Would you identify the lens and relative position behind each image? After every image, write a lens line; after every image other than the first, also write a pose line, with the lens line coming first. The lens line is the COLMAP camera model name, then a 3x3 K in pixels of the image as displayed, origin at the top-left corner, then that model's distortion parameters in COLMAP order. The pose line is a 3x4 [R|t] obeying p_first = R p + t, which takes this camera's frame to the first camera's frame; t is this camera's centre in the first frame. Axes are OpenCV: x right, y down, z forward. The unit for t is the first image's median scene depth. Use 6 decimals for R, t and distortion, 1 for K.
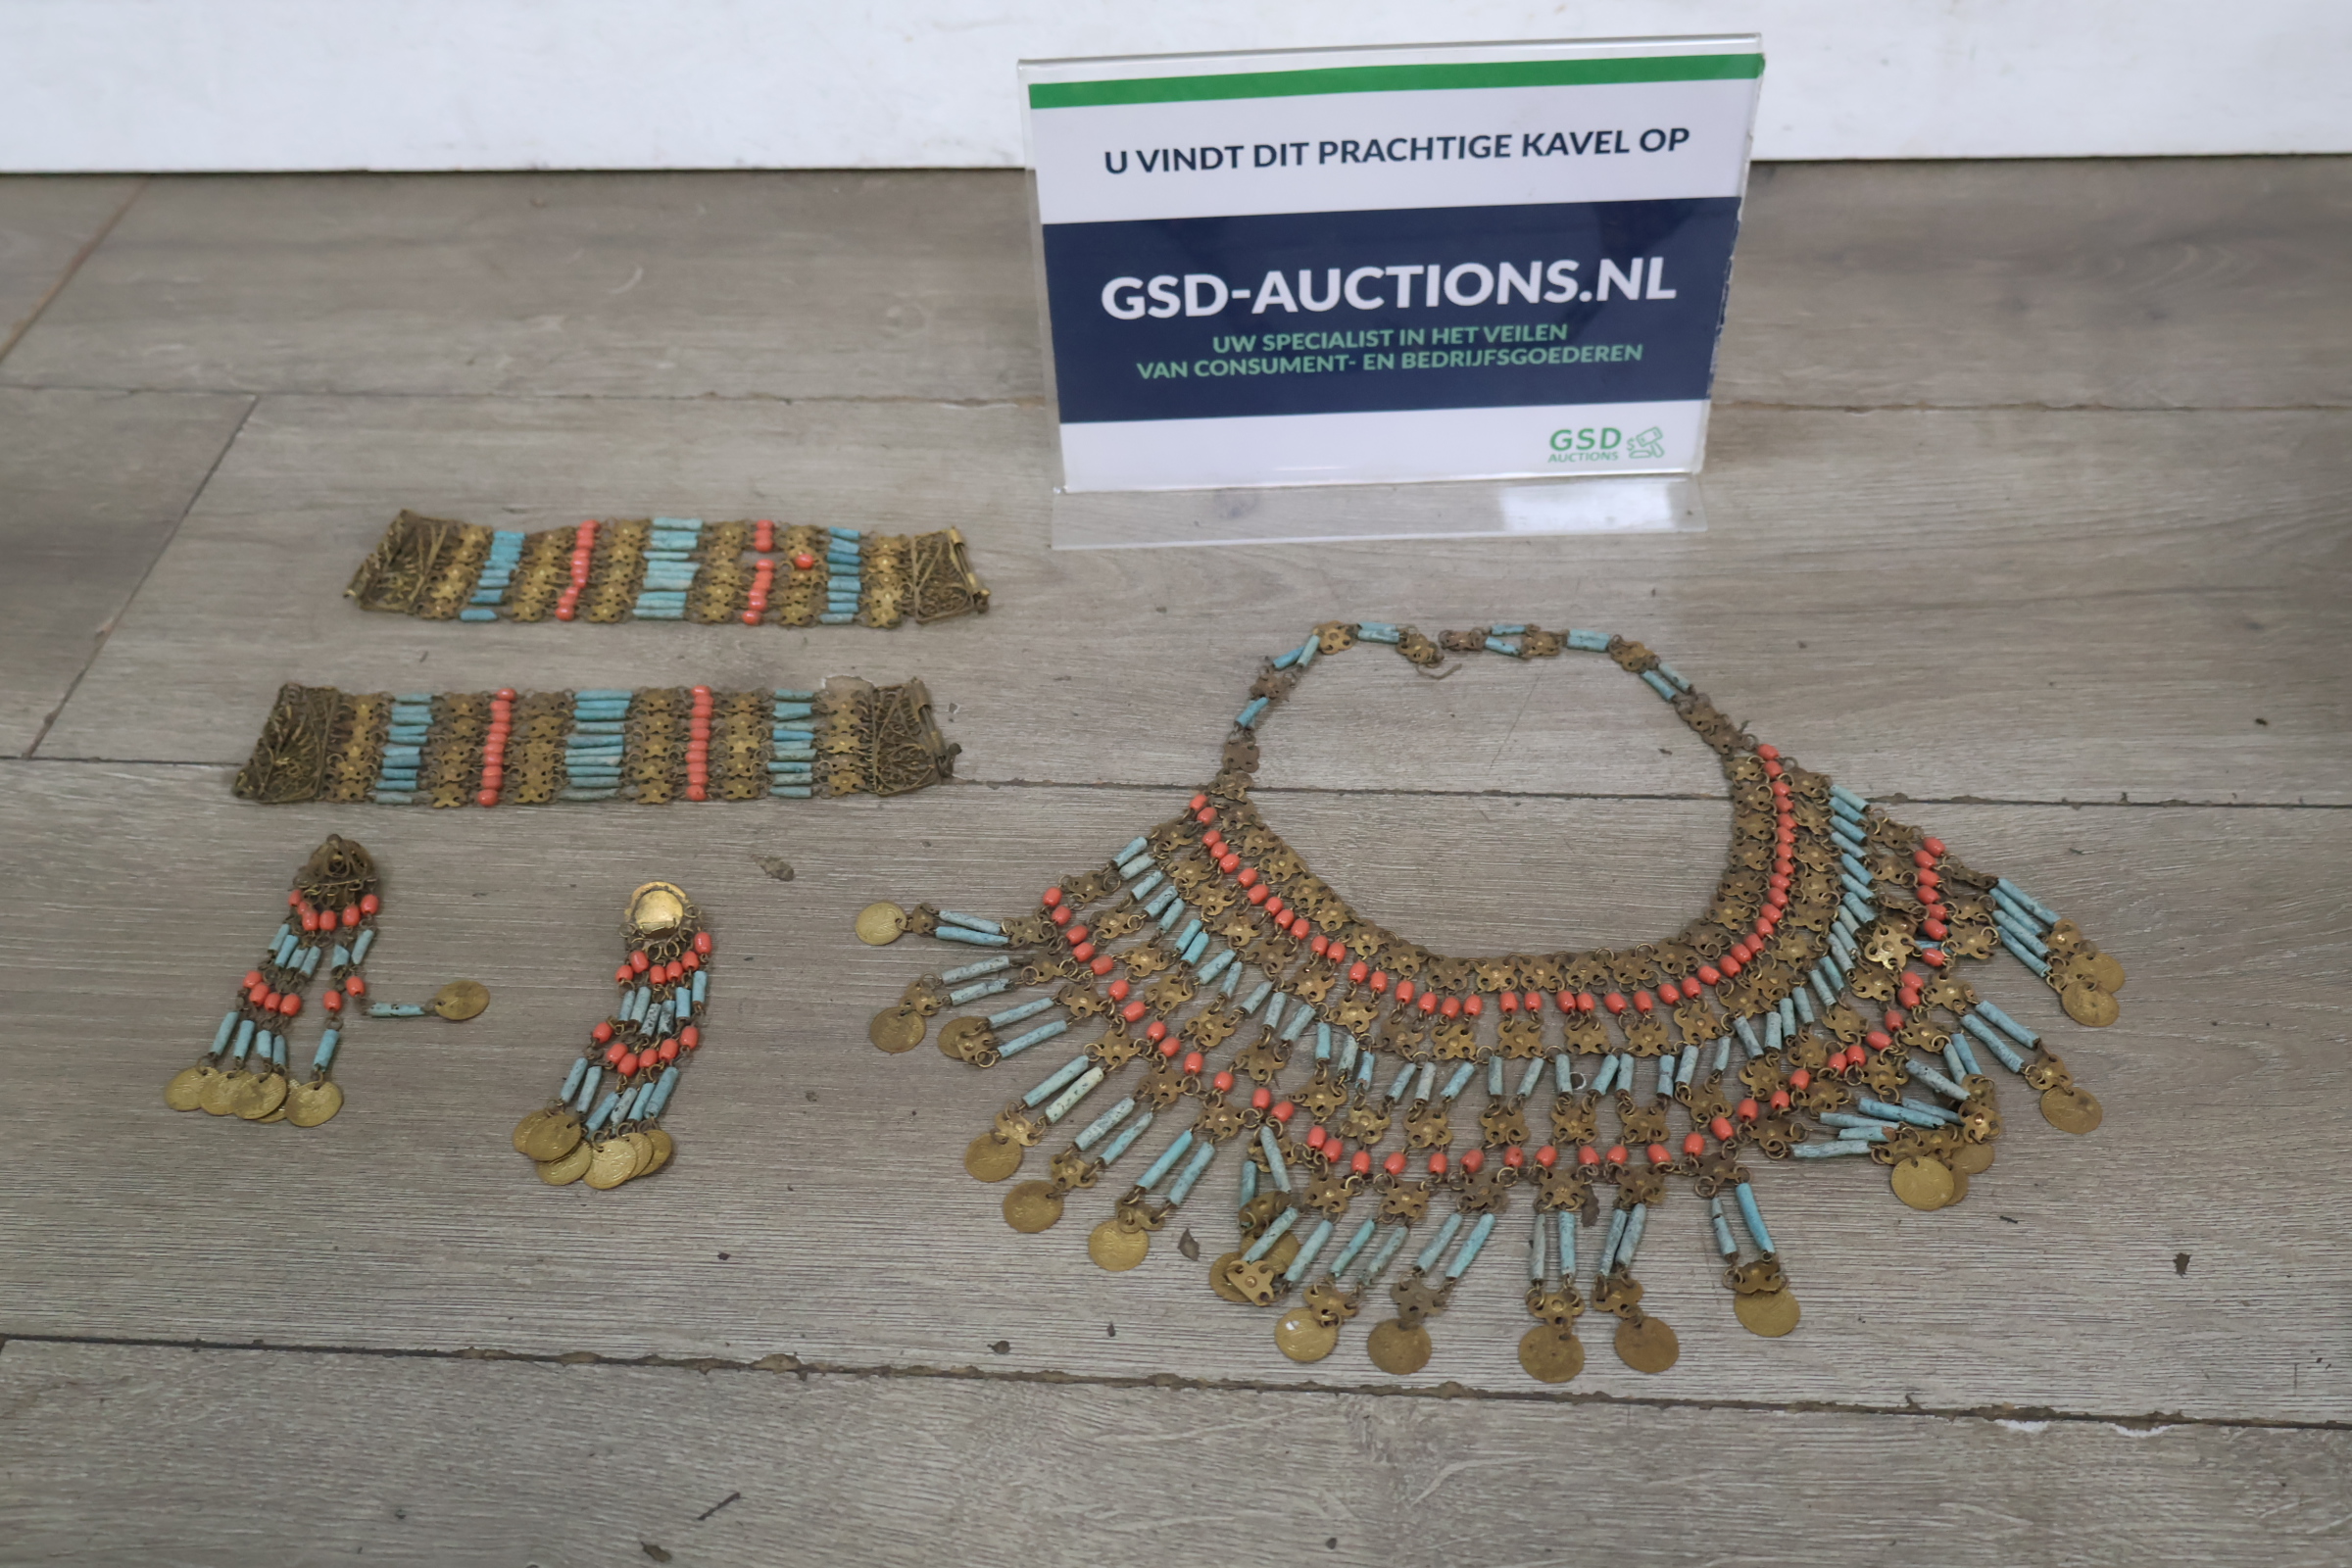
lens RADIAL K [[2204.2, 0, 1177.4], [0, 2204.2, 793.4], [0, 0, 1]] dist [0.008897, 0.001536]
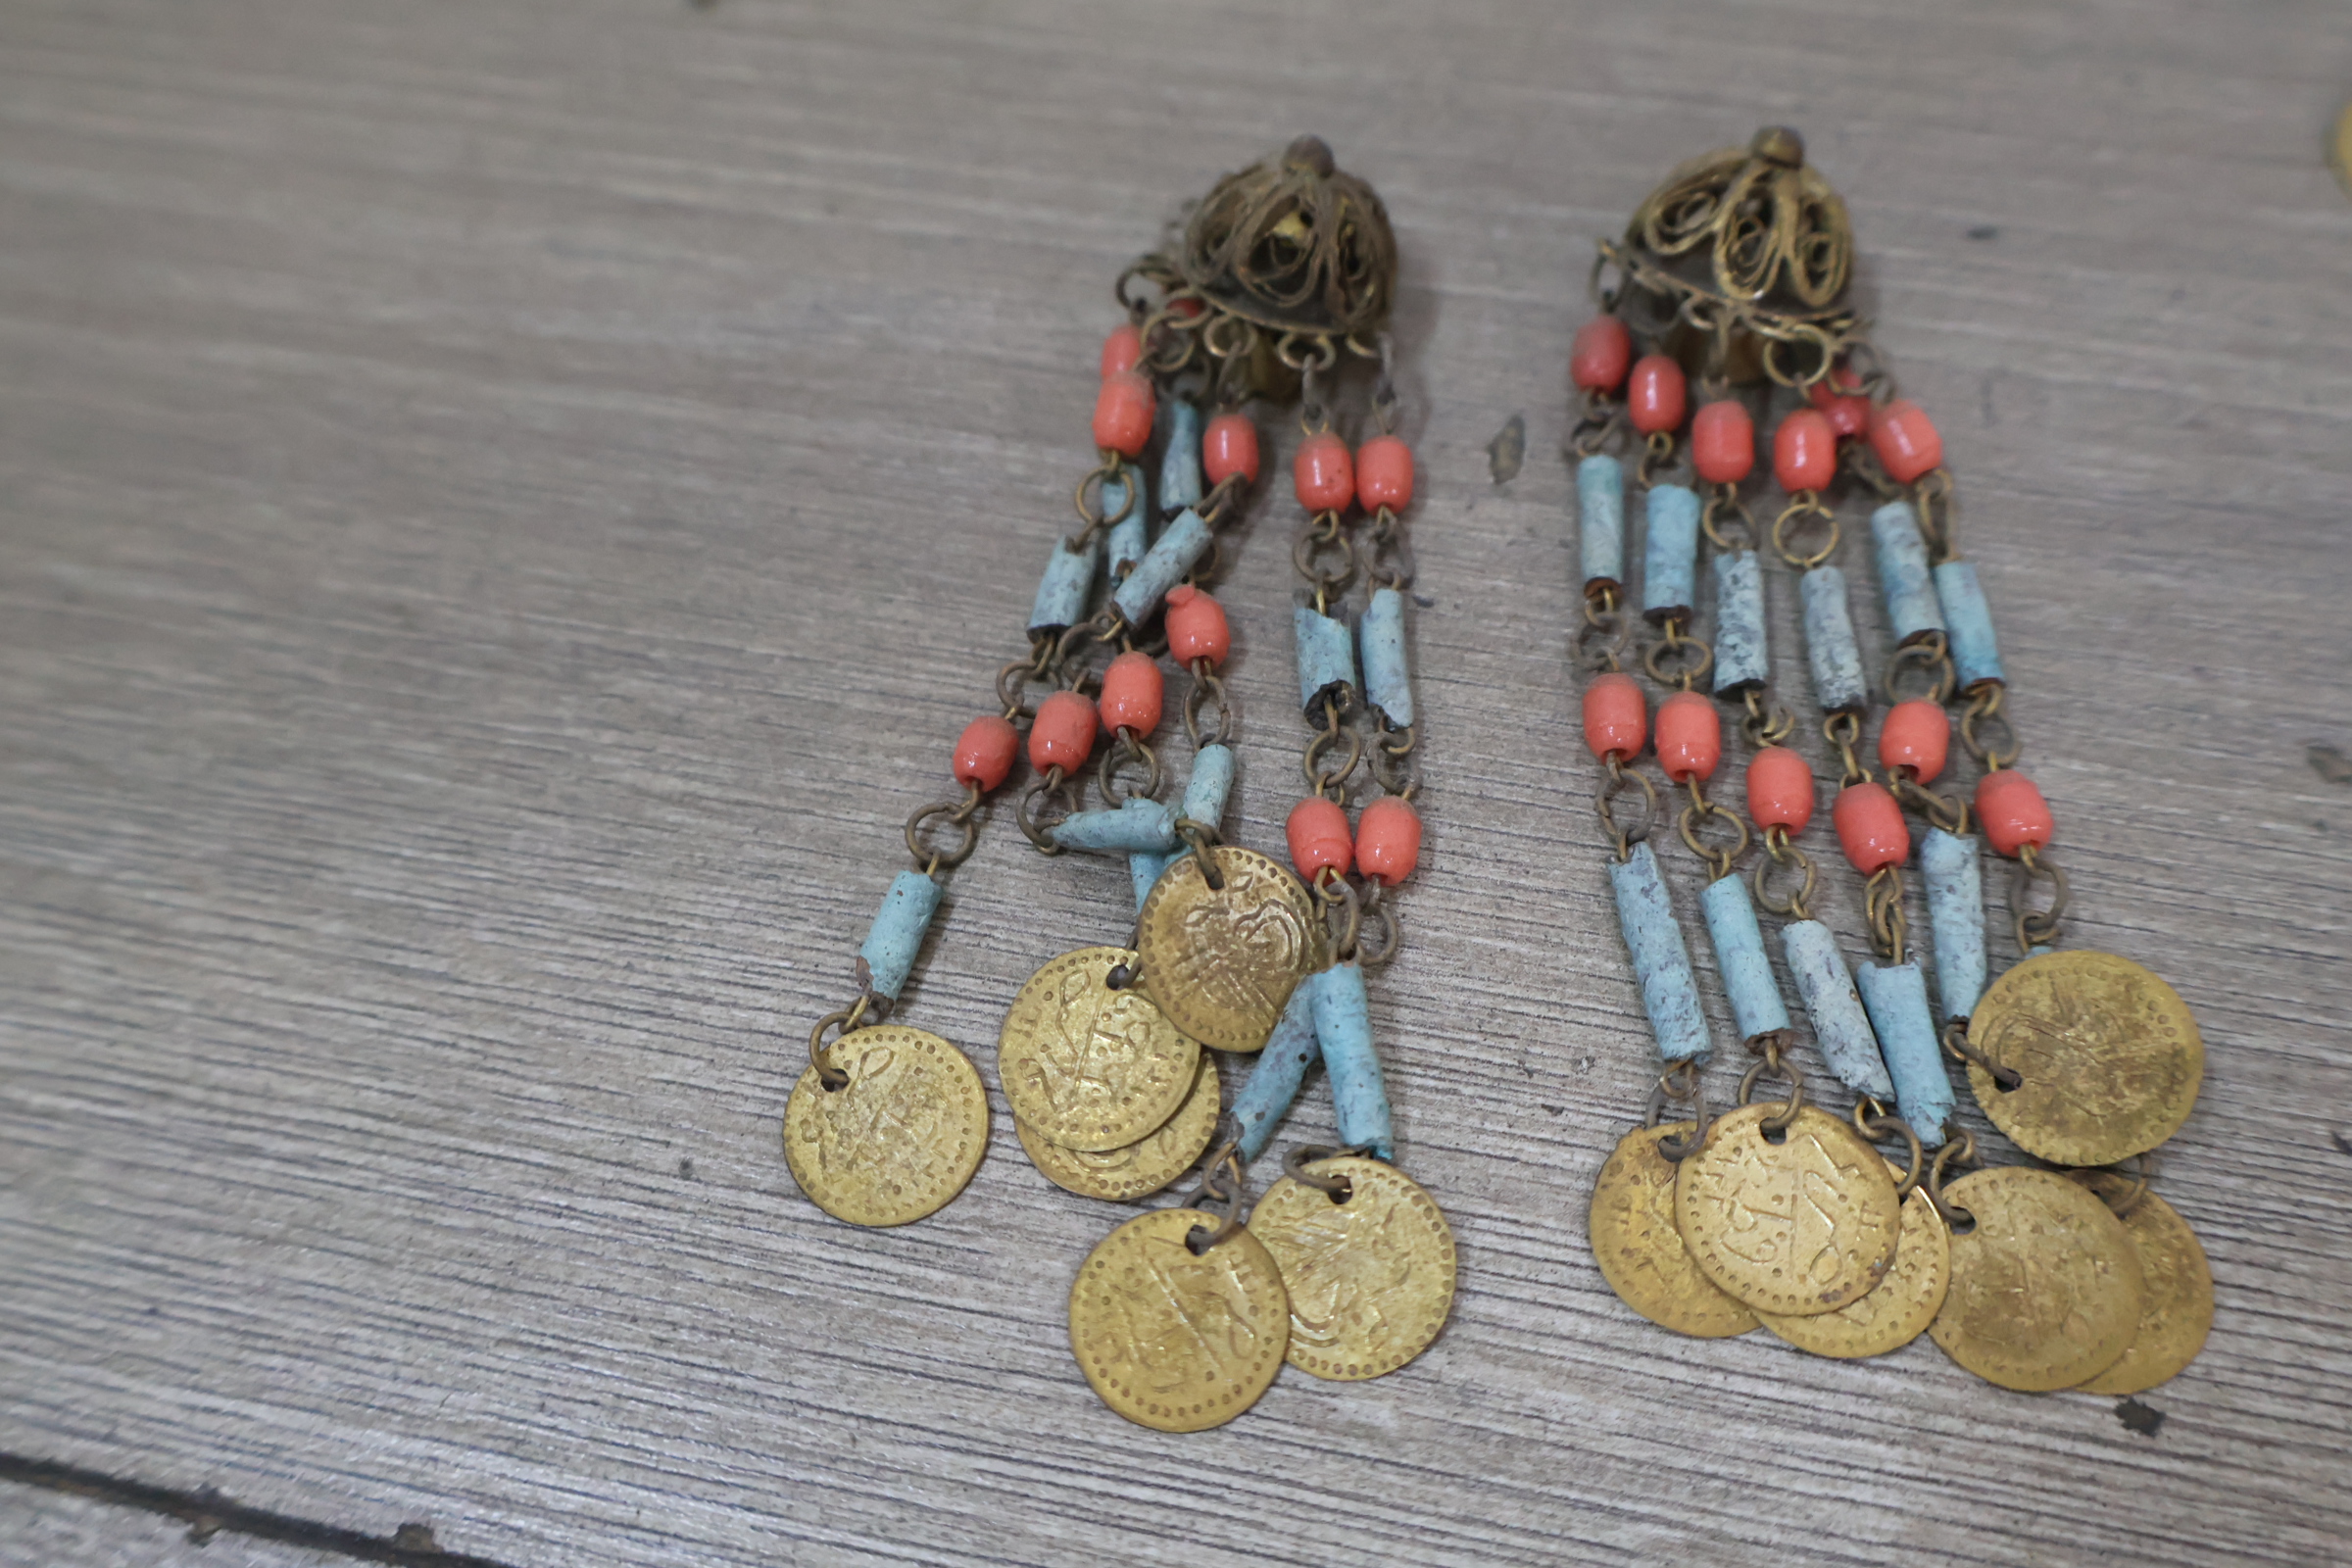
lens RADIAL K [[2235.6, 0, 1176.0], [0, 2235.6, 784.0], [0, 0, 1]] dist [0.006728, 0.016507]
pose [[0.988436, 0.107988, -0.106452, -0.244609], [-0.070186, 0.948111, 0.310095, 0.054906], [0.134415, -0.299038, 0.944727, 0.626140]]
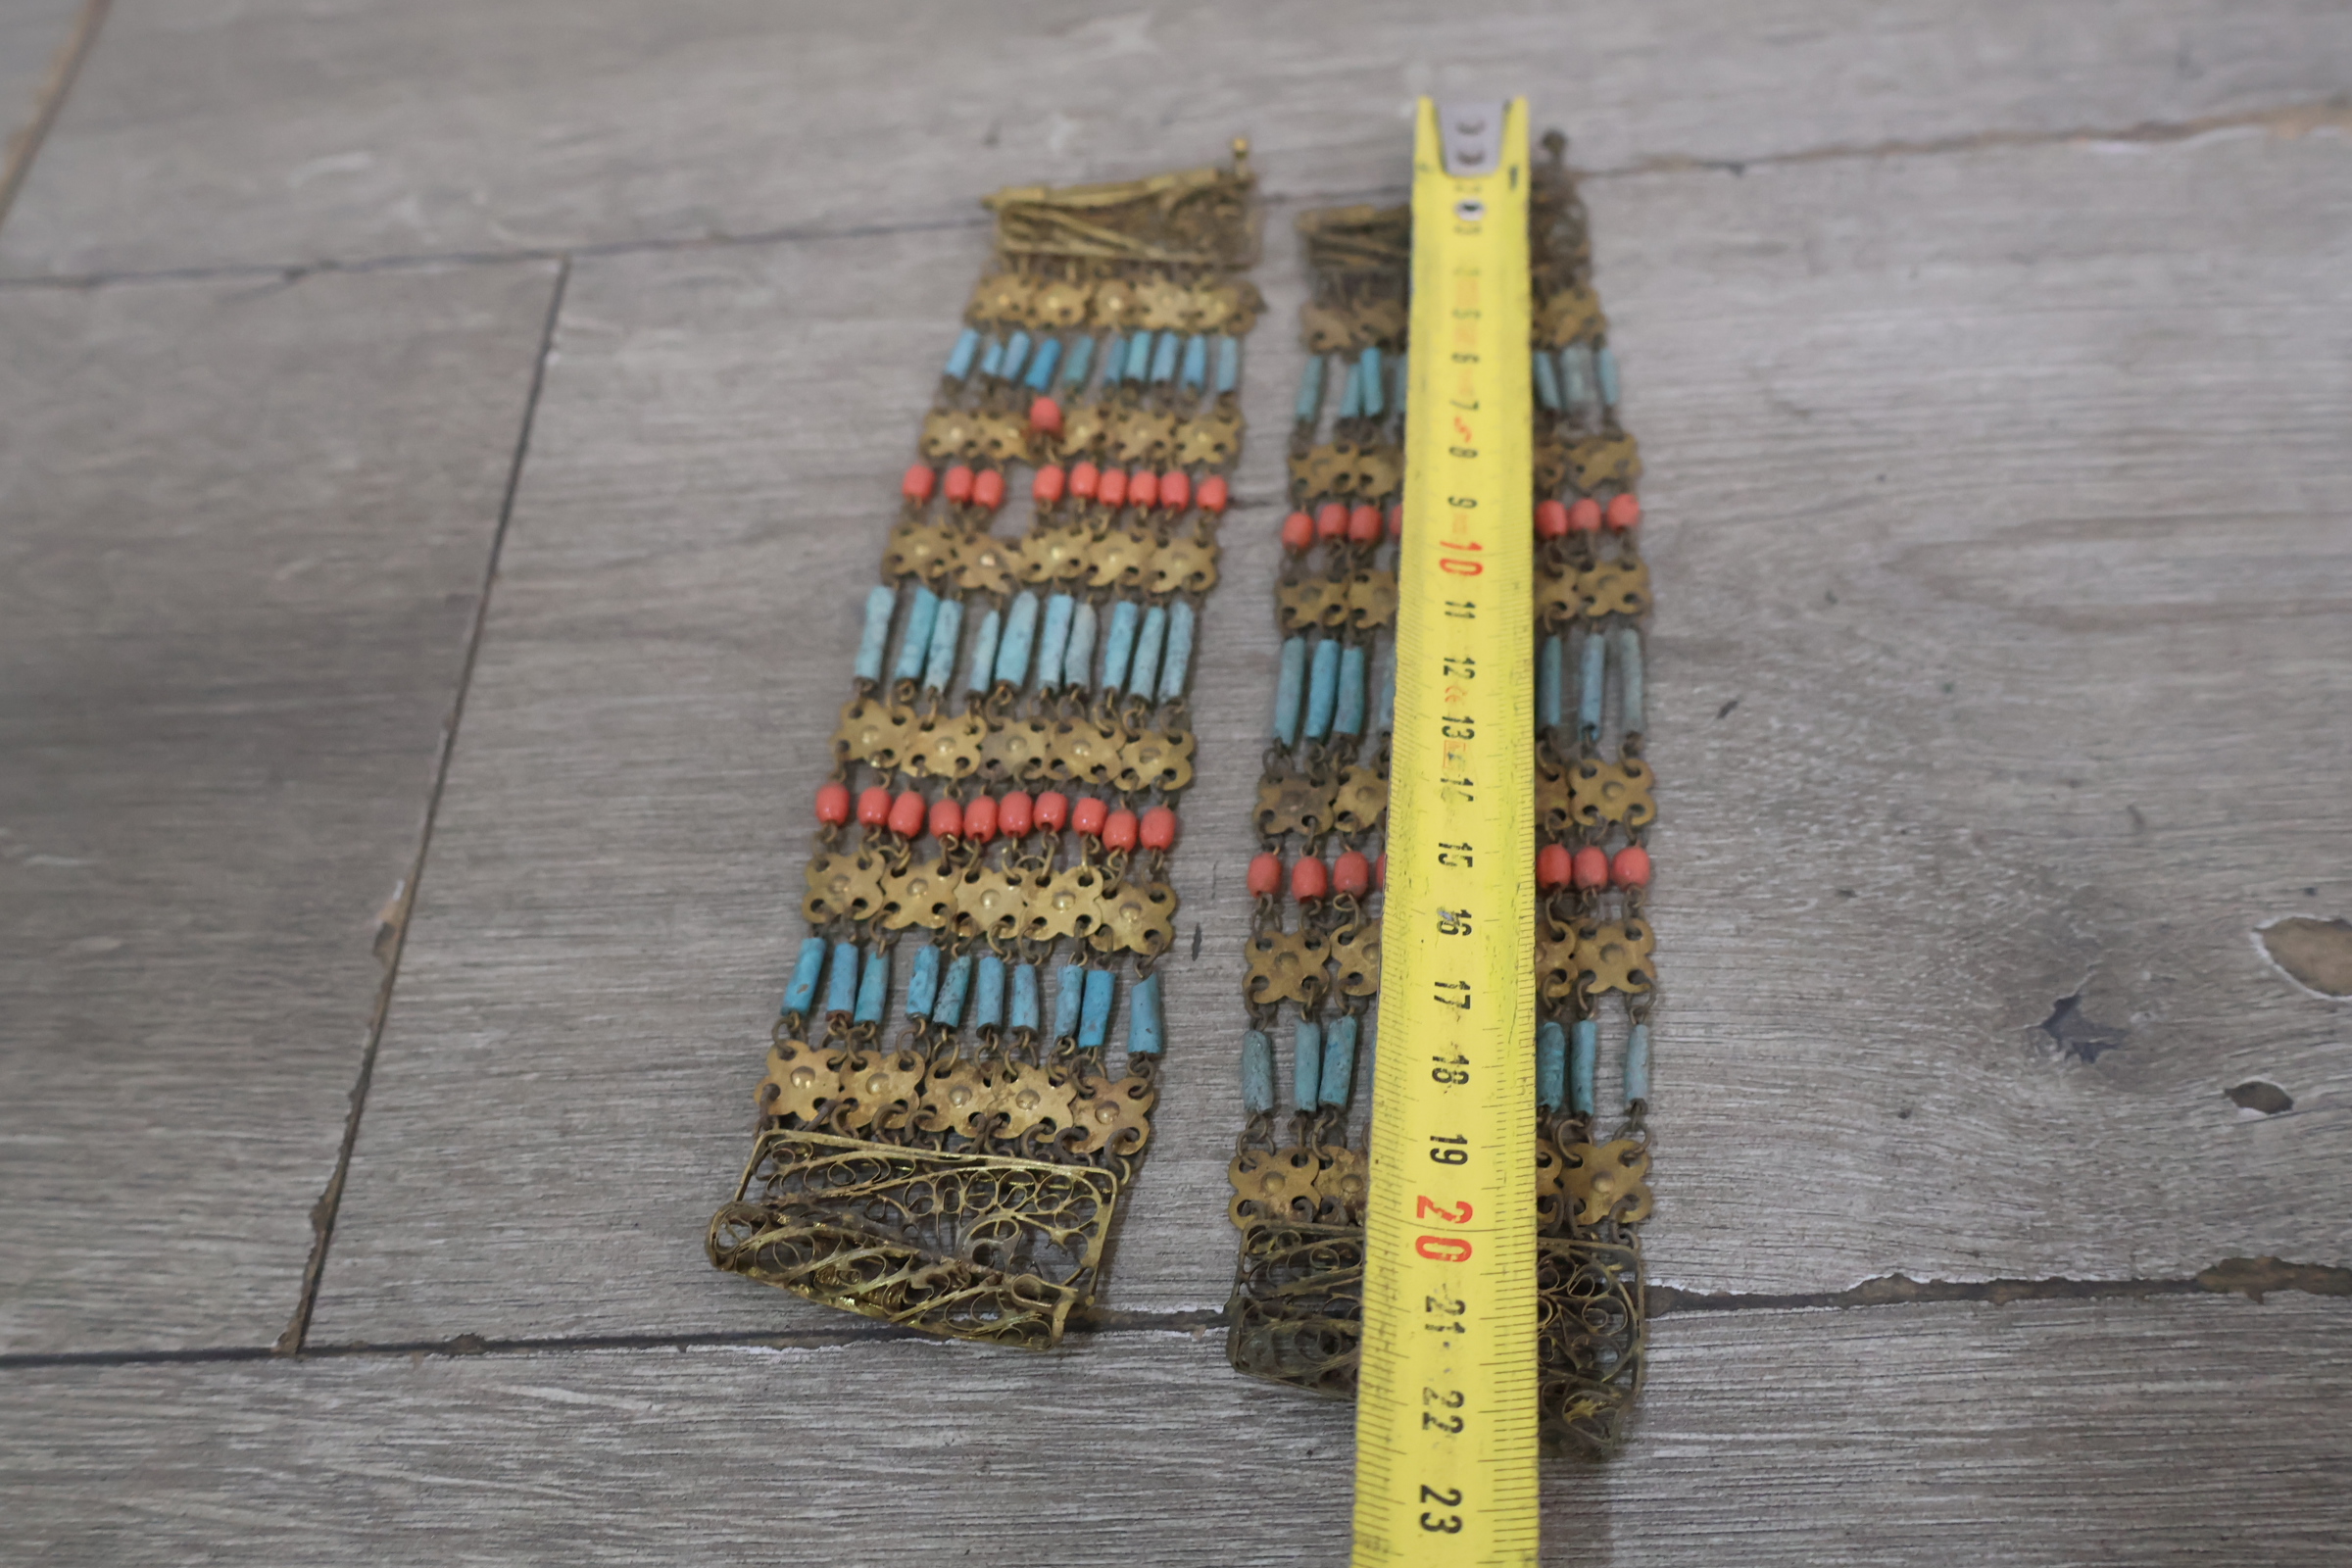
lens RADIAL K [[2203.7, 0, 1172.8], [0, 2203.7, 790.8], [0, 0, 1]] dist [0.011777, -0.002543]
pose [[0.995917, -0.089117, -0.014391, -0.364270], [0.090271, 0.982653, 0.161999, -0.167301], [-0.000296, -0.162637, 0.986686, 0.653816]]
